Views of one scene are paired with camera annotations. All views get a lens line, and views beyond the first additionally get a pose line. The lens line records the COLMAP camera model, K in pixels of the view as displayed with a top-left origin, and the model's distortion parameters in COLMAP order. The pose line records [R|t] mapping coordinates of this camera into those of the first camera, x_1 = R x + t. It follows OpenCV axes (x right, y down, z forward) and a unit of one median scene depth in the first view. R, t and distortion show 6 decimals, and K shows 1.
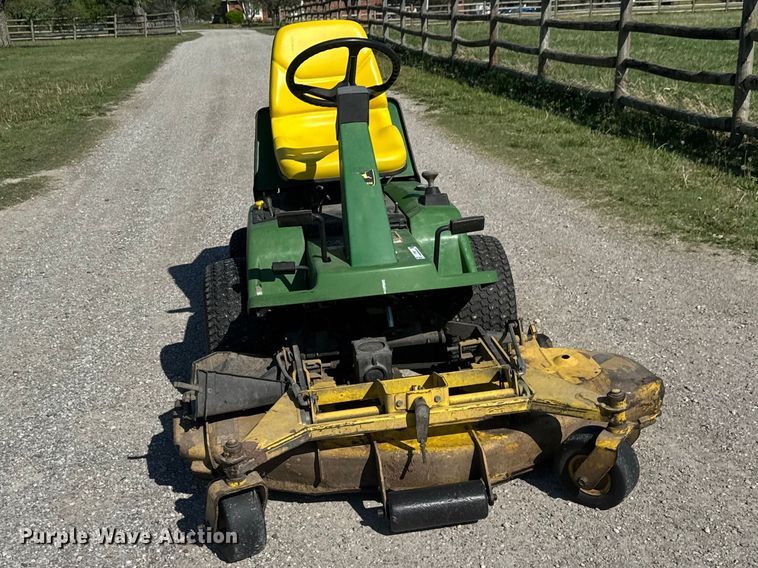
lens RADIAL K [[1001.2, 0, 378.2], [0, 1001.2, 324.2], [0, 0, 1]] dist [0.115966, -0.006371]
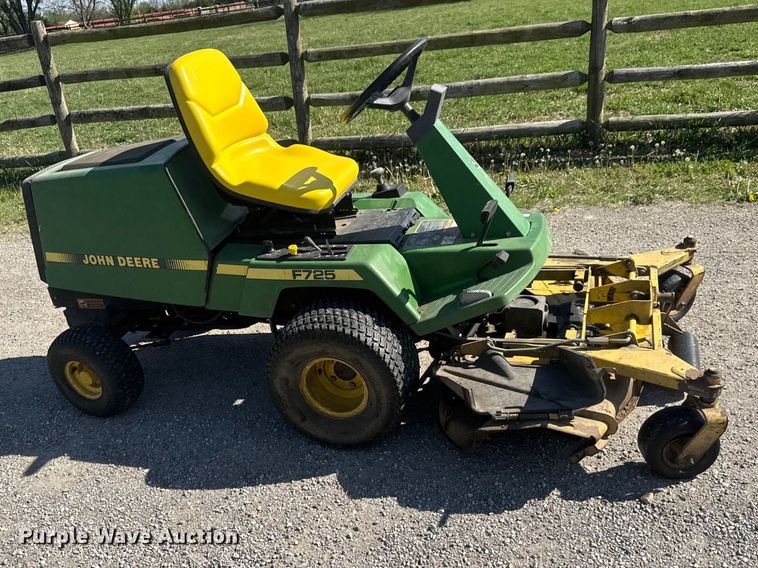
lens RADIAL K [[736.9, 0, 391.4], [0, 736.9, 335.9], [0, 0, 1]] dist [0.124800, -0.189931]
pose [[0.404115, -0.407192, 0.819076, -0.693284], [0.382061, 0.888739, 0.253323, -0.192876], [-0.831096, 0.210565, 0.514724, 0.612916]]
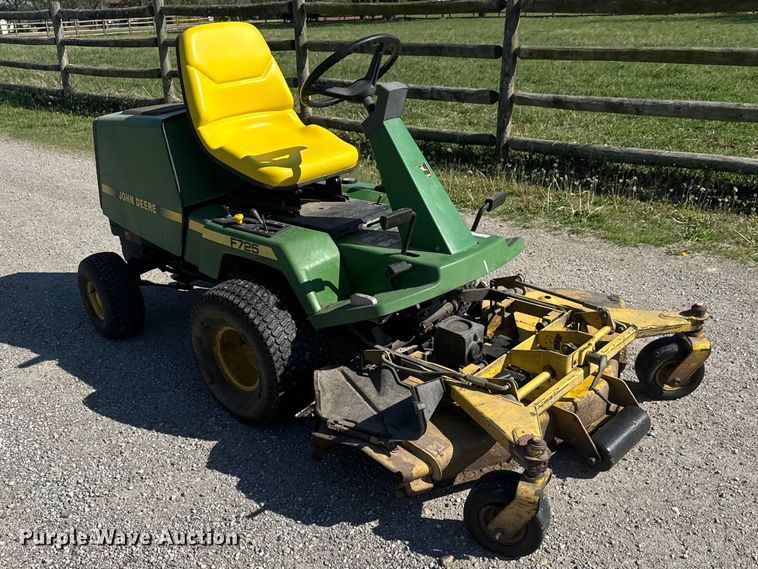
lens RADIAL K [[775.4, 0, 423.3], [0, 775.4, 314.5], [0, 0, 1]] dist [0.137721, -0.270752]
pose [[0.742902, -0.235517, 0.626601, -0.488370], [0.210369, 0.970779, 0.115467, -0.082613], [-0.635486, 0.046037, 0.770739, 0.336289]]
